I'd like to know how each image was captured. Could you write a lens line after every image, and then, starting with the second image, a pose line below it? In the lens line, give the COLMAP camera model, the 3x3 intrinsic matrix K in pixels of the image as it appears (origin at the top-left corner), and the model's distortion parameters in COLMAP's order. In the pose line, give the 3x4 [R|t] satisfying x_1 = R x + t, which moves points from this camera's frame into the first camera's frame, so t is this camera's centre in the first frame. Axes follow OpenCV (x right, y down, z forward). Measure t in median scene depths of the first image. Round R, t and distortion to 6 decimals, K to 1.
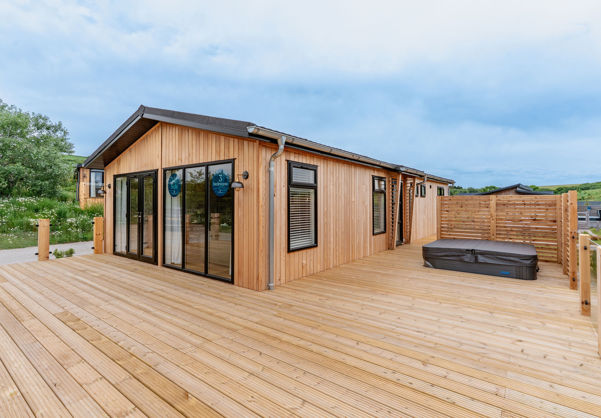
lens RADIAL K [[307.2, 0, 299.7], [0, 307.2, 203.6], [0, 0, 1]] dist [0.000198, 0.000732]
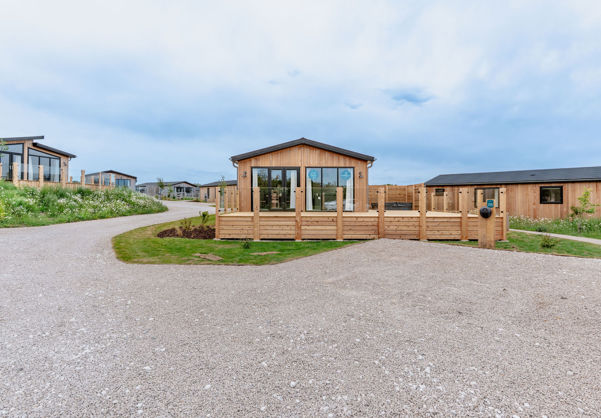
lens RADIAL K [[307.2, 0, 302.0], [0, 307.2, 208.8], [0, 0, 1]] dist [0.000198, 0.000732]
pose [[0.782791, -0.011840, 0.622172, -1.836435], [-0.001493, 0.999780, 0.020904, 0.140690], [-0.622283, -0.017292, 0.782601, -0.705542]]
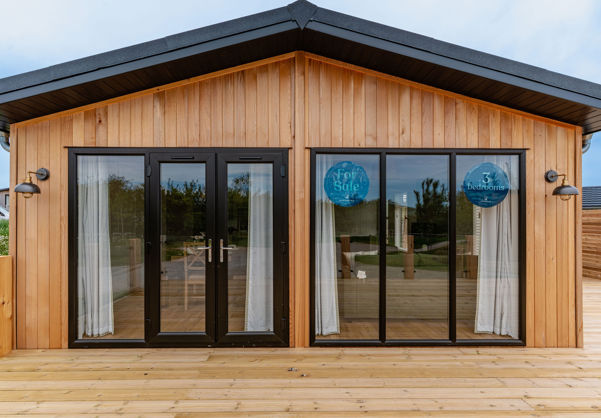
lens RADIAL K [[307.2, 0, 284.5], [0, 307.2, 212.8], [0, 0, 1]] dist [0.000198, 0.000732]
pose [[0.780239, 0.008177, 0.625428, -0.790794], [-0.000775, 0.999926, -0.012106, -0.003818], [-0.625481, 0.008961, 0.780188, 0.644103]]
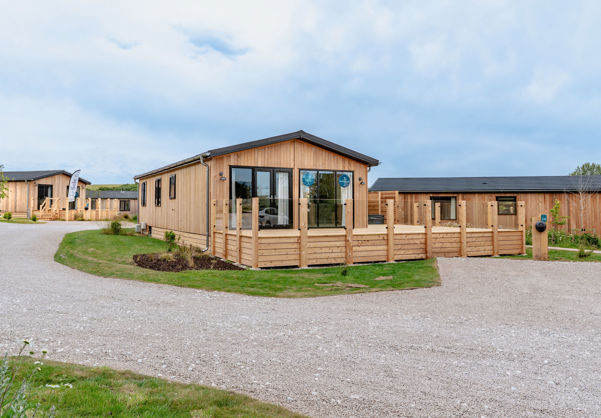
lens RADIAL K [[515.7, 0, 304.3], [0, 515.7, 207.8], [0, 0, 1]] dist [-0.016779, -0.005652]
pose [[0.400277, 0.004965, 0.916381, -2.949517], [0.000814, 0.999983, -0.005773, 0.110793], [-0.916394, 0.003057, 0.400266, -0.119226]]
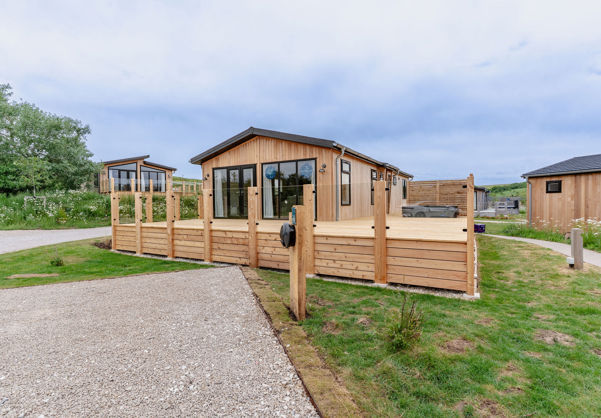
lens RADIAL K [[307.2, 0, 303.3], [0, 307.2, 209.9], [0, 0, 1]] dist [0.000198, 0.000732]
pose [[0.990297, -0.014329, 0.138226, -0.455843], [0.012144, 0.999788, 0.016639, 0.125280], [-0.138435, -0.014799, 0.990261, -0.764501]]
